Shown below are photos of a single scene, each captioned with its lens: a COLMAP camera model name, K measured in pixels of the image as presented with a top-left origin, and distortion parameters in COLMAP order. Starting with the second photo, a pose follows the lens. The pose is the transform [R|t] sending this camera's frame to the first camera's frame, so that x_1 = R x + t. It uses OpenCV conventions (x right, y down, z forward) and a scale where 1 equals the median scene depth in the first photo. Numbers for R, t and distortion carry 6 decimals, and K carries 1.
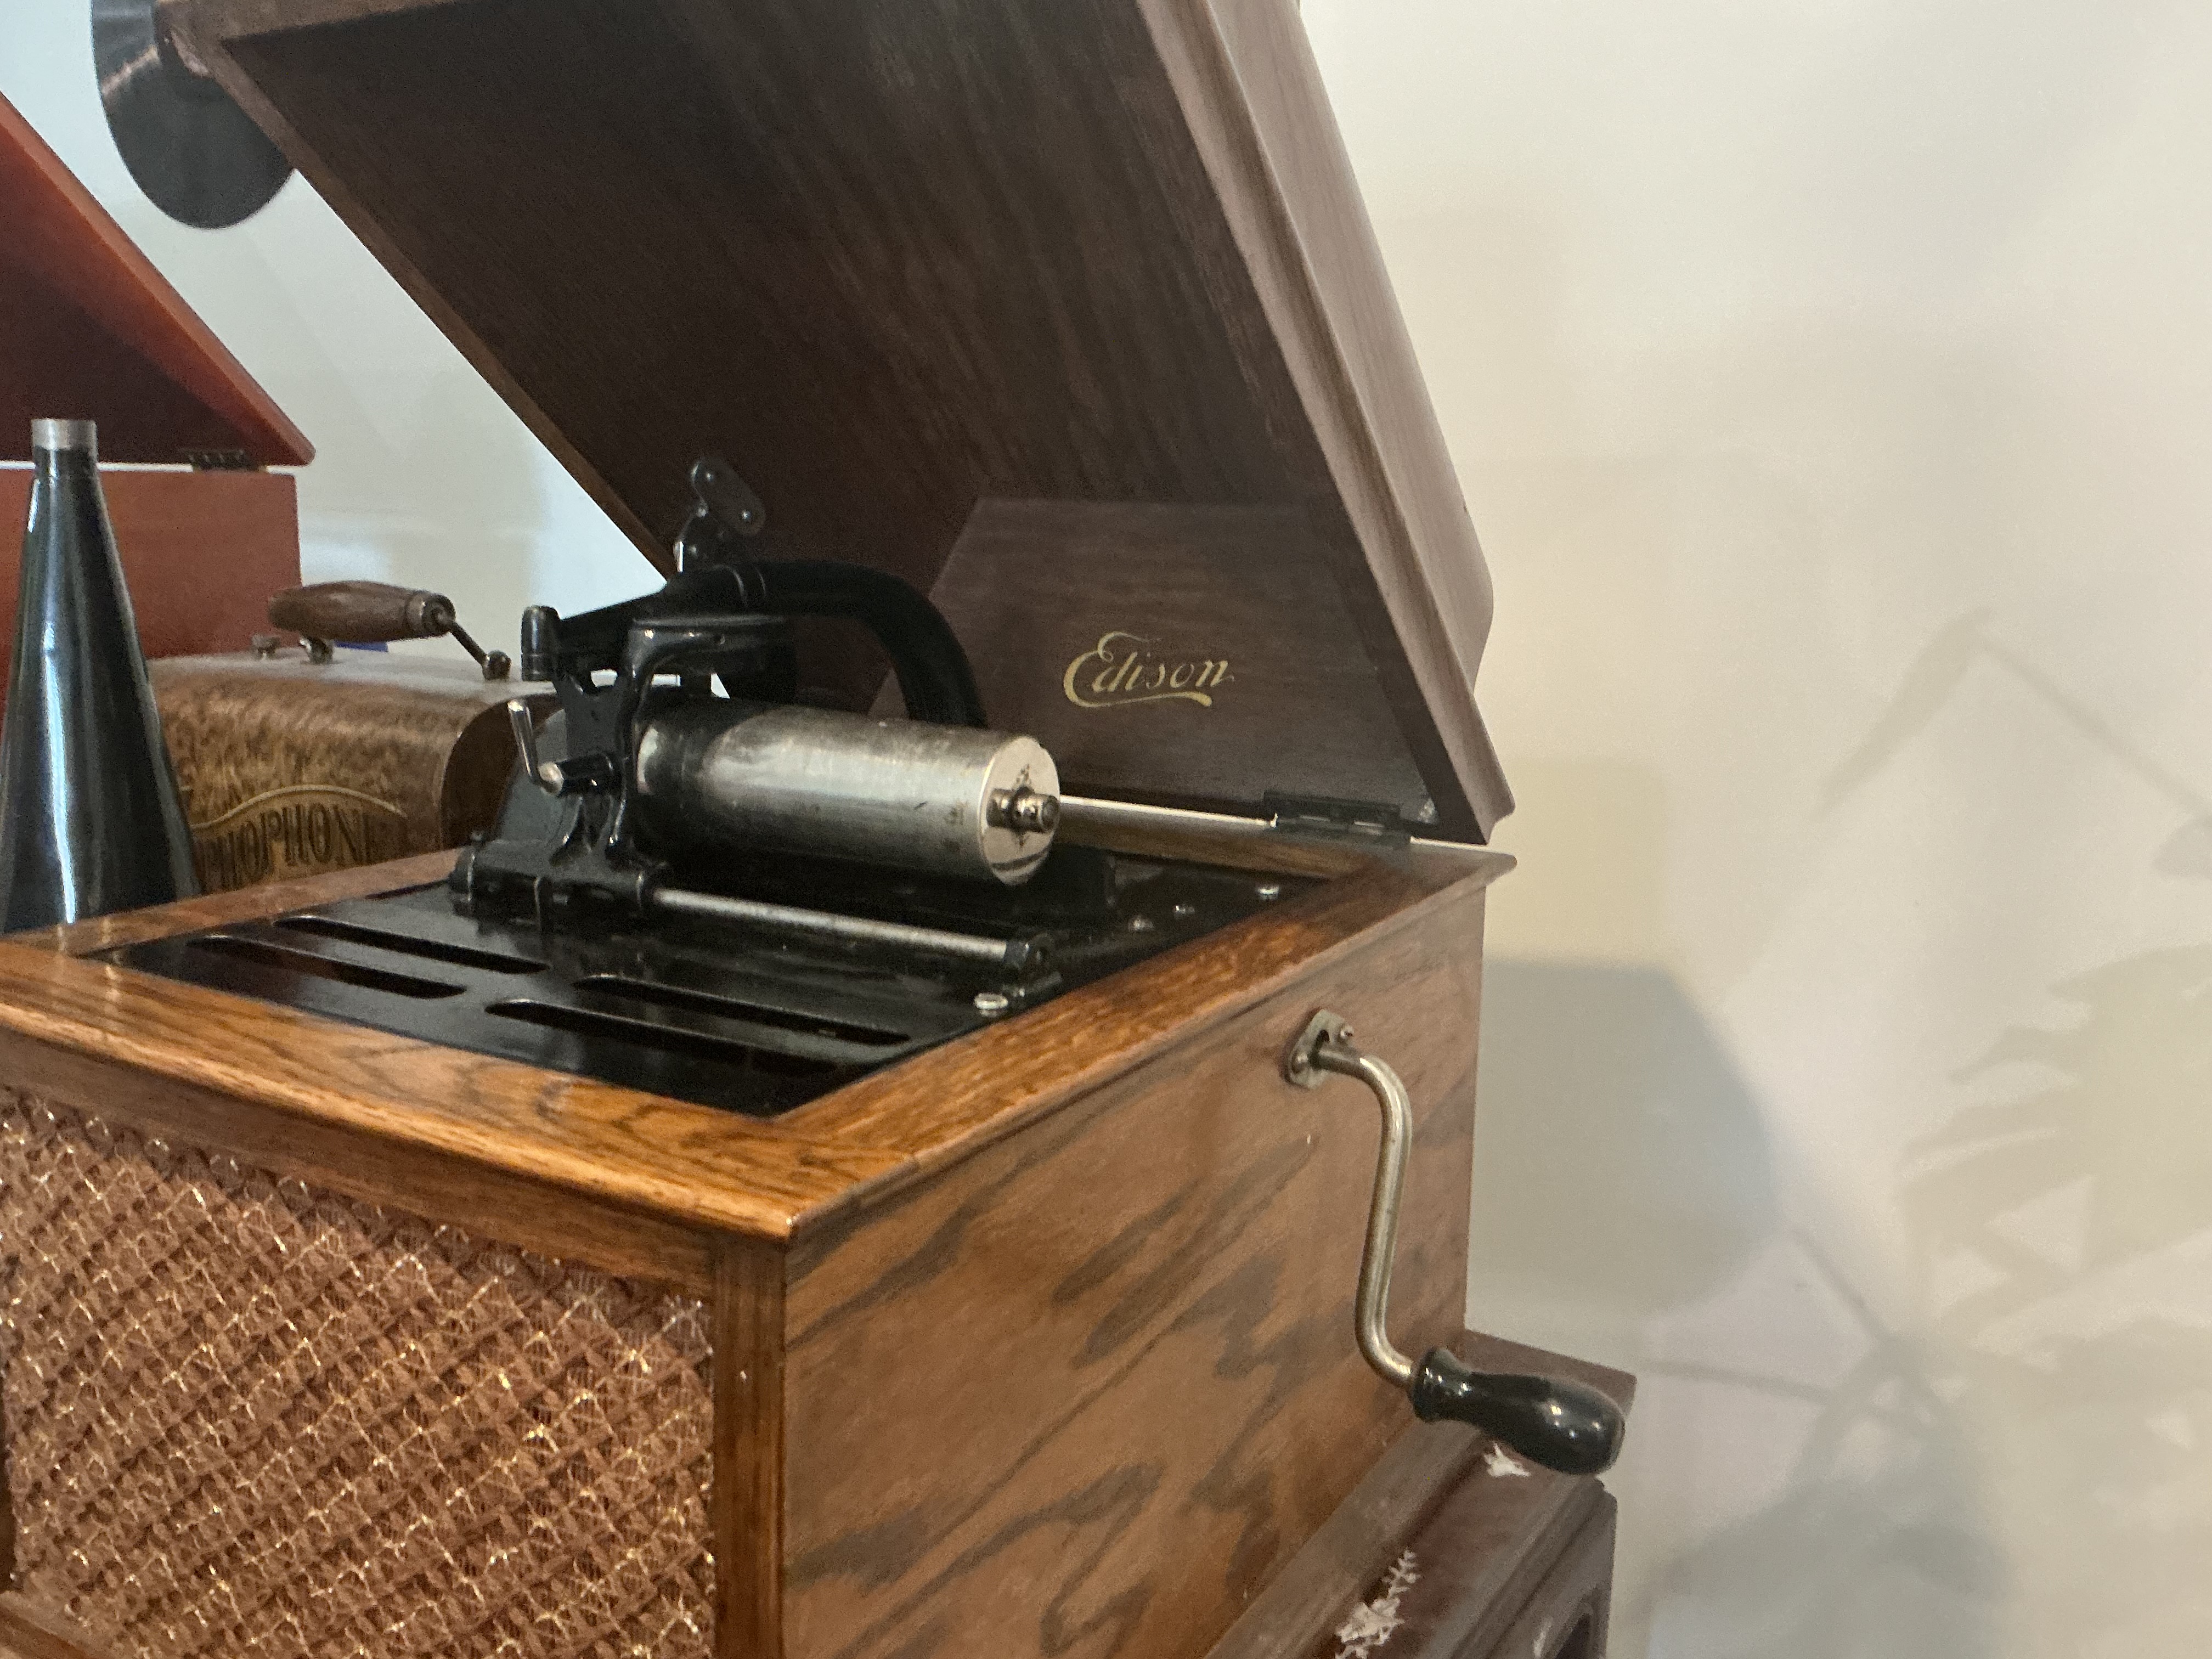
lens RADIAL K [[1842.6, 0, 1106.0], [0, 1842.6, 829.5], [0, 0, 1]] dist [0.063745, -0.001572]
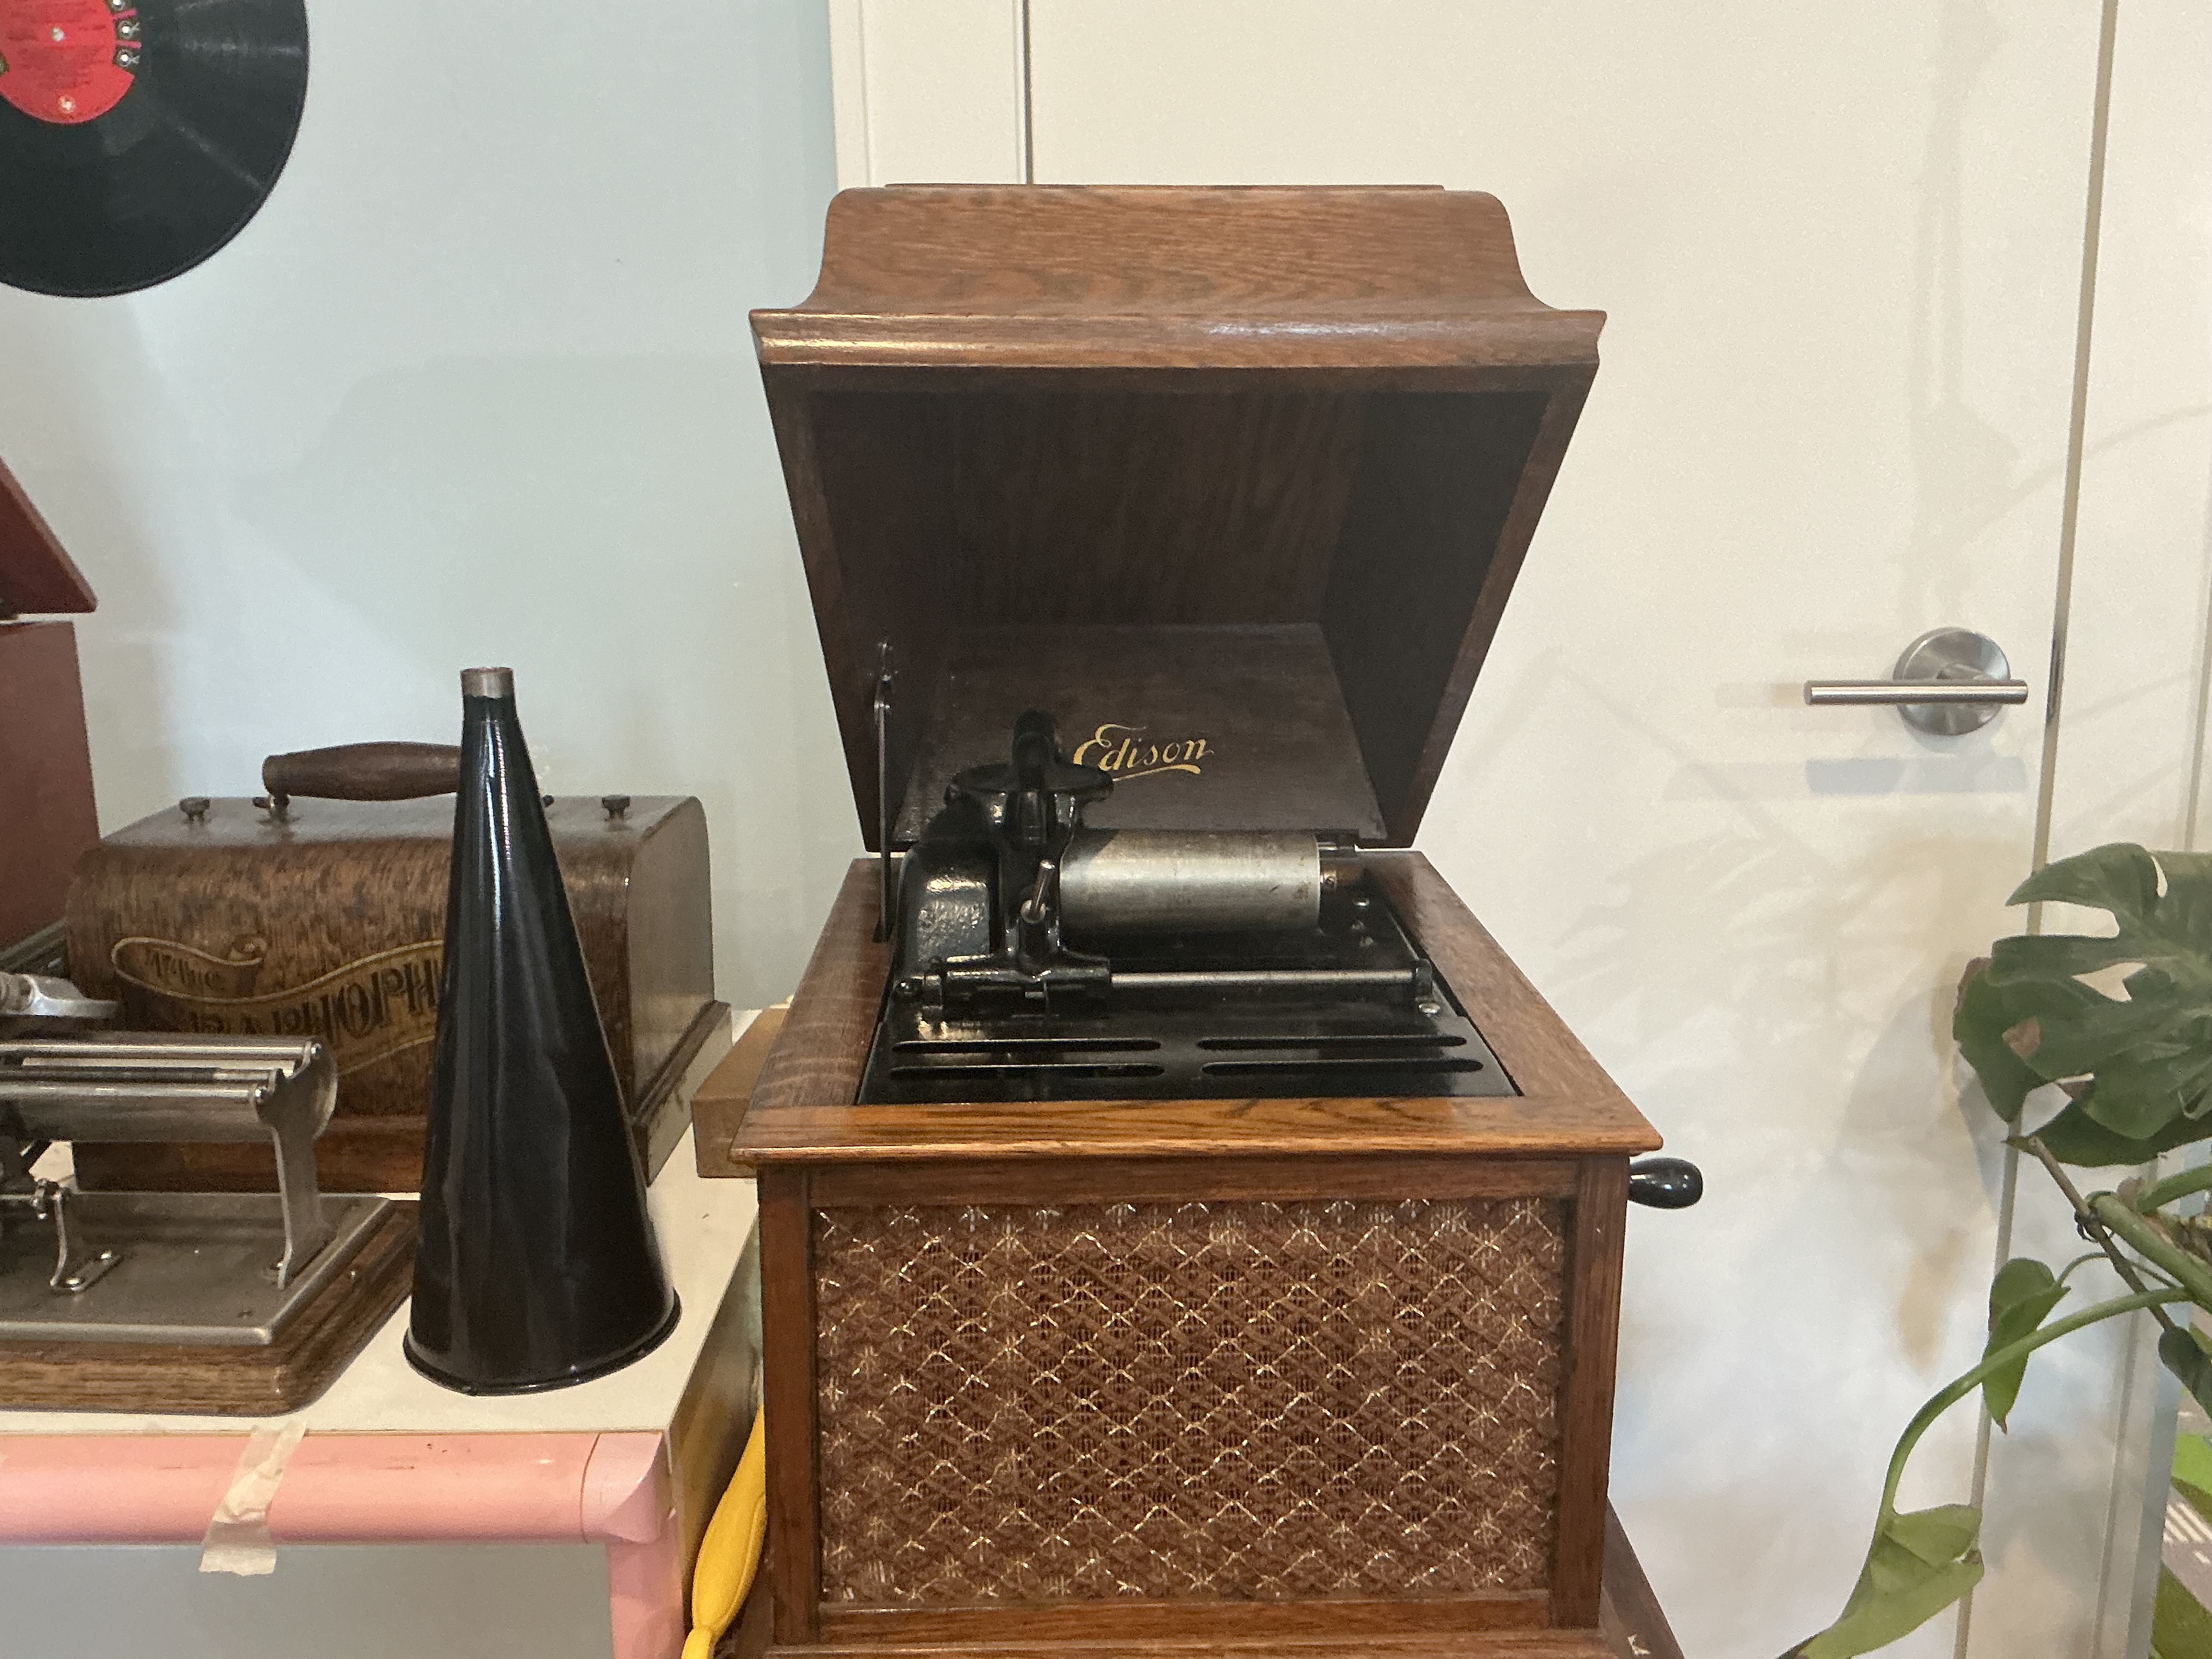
lens RADIAL K [[1842.6, 0, 1106.0], [0, 1842.6, 829.5], [0, 0, 1]] dist [0.063745, -0.001572]
pose [[0.850353, -0.140180, 0.507198, -0.689825], [0.116634, 0.990099, 0.078101, -0.137638], [-0.513125, -0.007257, 0.858283, -0.145399]]
